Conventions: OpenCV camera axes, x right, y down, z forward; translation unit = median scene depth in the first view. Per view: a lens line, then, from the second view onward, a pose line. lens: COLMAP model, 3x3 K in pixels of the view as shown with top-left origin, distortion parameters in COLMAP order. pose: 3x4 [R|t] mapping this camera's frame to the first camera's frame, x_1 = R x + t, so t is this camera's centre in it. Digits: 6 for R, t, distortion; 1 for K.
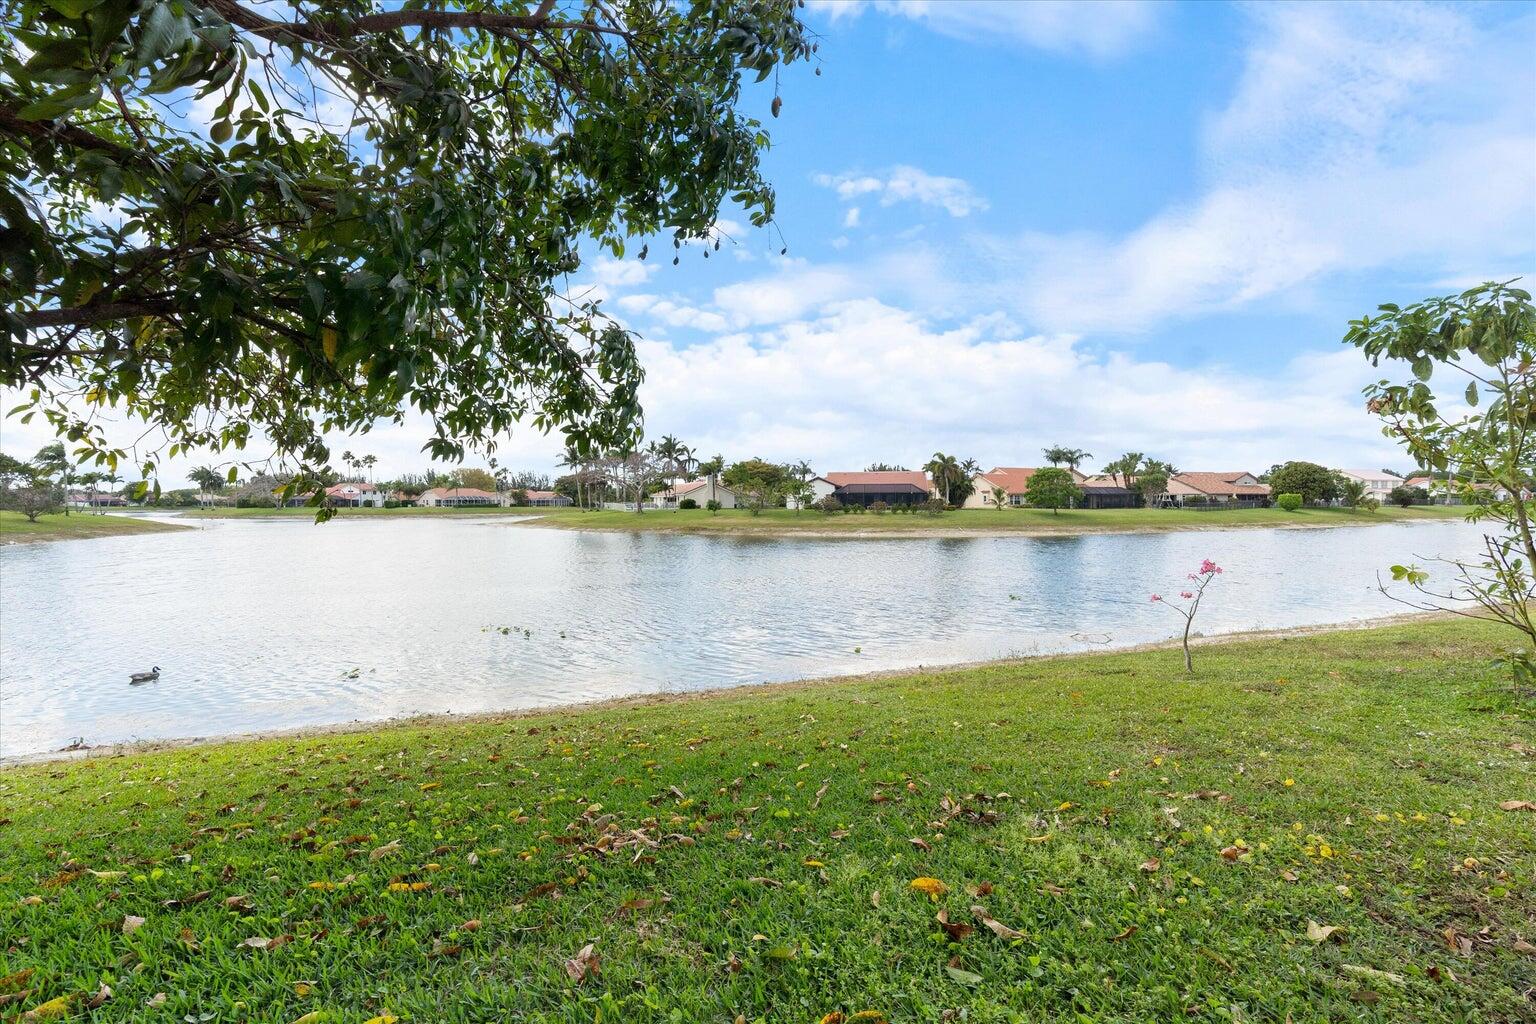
lens RADIAL K [[680.4, 0, 776.4], [0, 680.4, 518.1], [0, 0, 1]] dist [0.000180, 0.000862]
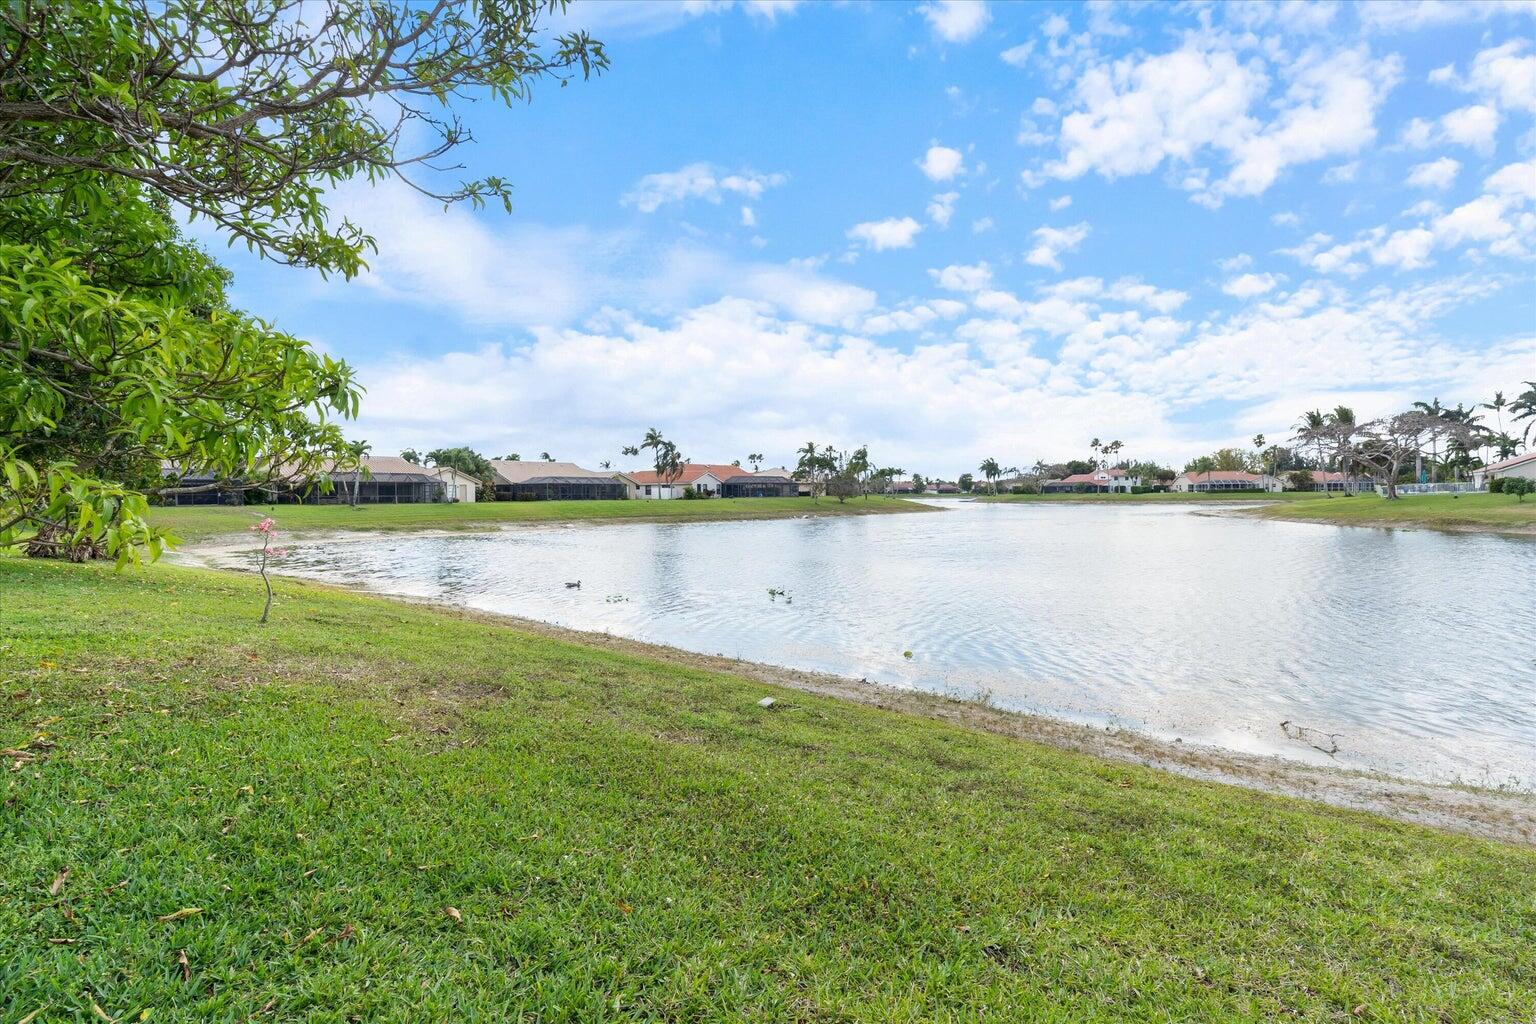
lens RADIAL K [[734.8, 0, 781.8], [0, 734.8, 513.1], [0, 0, 1]] dist [-0.001681, 0.000495]
pose [[0.498951, 0.020529, -0.866387, 0.949877], [-0.010110, 0.999789, 0.017867, -0.009557], [0.866571, -0.000156, 0.499053, 0.391287]]
